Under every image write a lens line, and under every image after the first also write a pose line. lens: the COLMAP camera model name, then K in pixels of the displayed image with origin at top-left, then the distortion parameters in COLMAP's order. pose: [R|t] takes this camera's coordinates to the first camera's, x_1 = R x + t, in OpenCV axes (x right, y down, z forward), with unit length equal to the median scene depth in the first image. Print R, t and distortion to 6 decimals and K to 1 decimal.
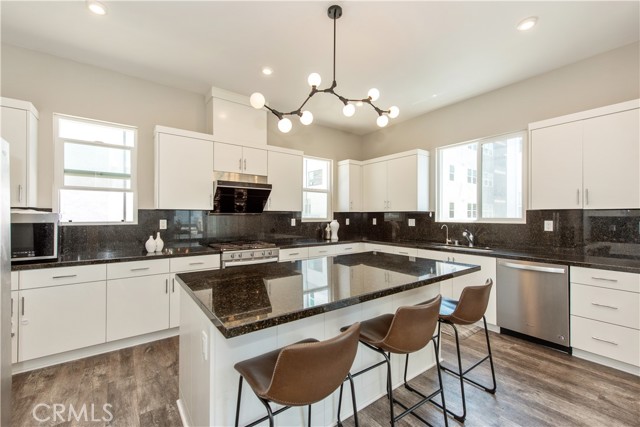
lens RADIAL K [[265.2, 0, 322.6], [0, 265.2, 211.6], [0, 0, 1]] dist [0.008340, -0.000997]
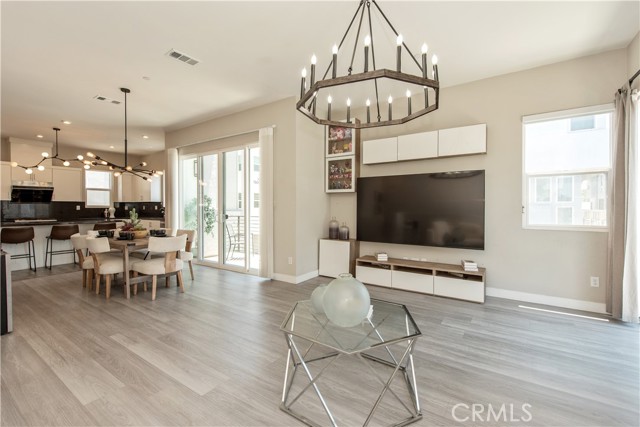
lens RADIAL K [[286.8, 0, 343.4], [0, 286.8, 208.8], [0, 0, 1]] dist [0.001002, -0.000213]
pose [[0.939713, -0.008764, 0.341852, 1.149681], [0.003667, 0.999872, 0.015553, 0.030750], [-0.341945, -0.013362, 0.939625, -1.802283]]
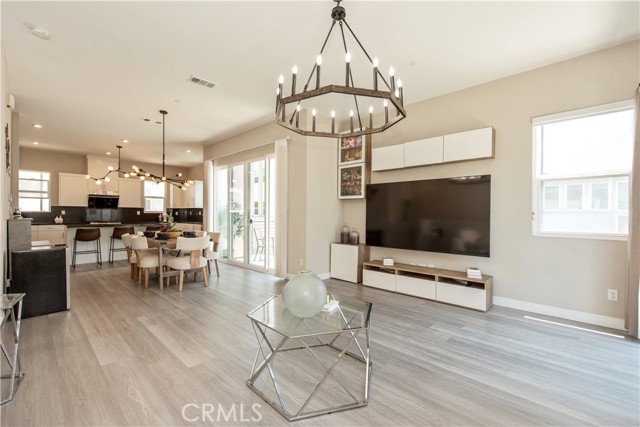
lens RADIAL K [[286.8, 0, 344.3], [0, 286.8, 213.9], [0, 0, 1]] dist [0.001002, -0.000213]
pose [[0.982484, -0.000671, 0.186344, 1.348982], [-0.000399, 0.999984, 0.005706, 0.044881], [-0.186345, -0.005680, 0.982468, -1.931392]]
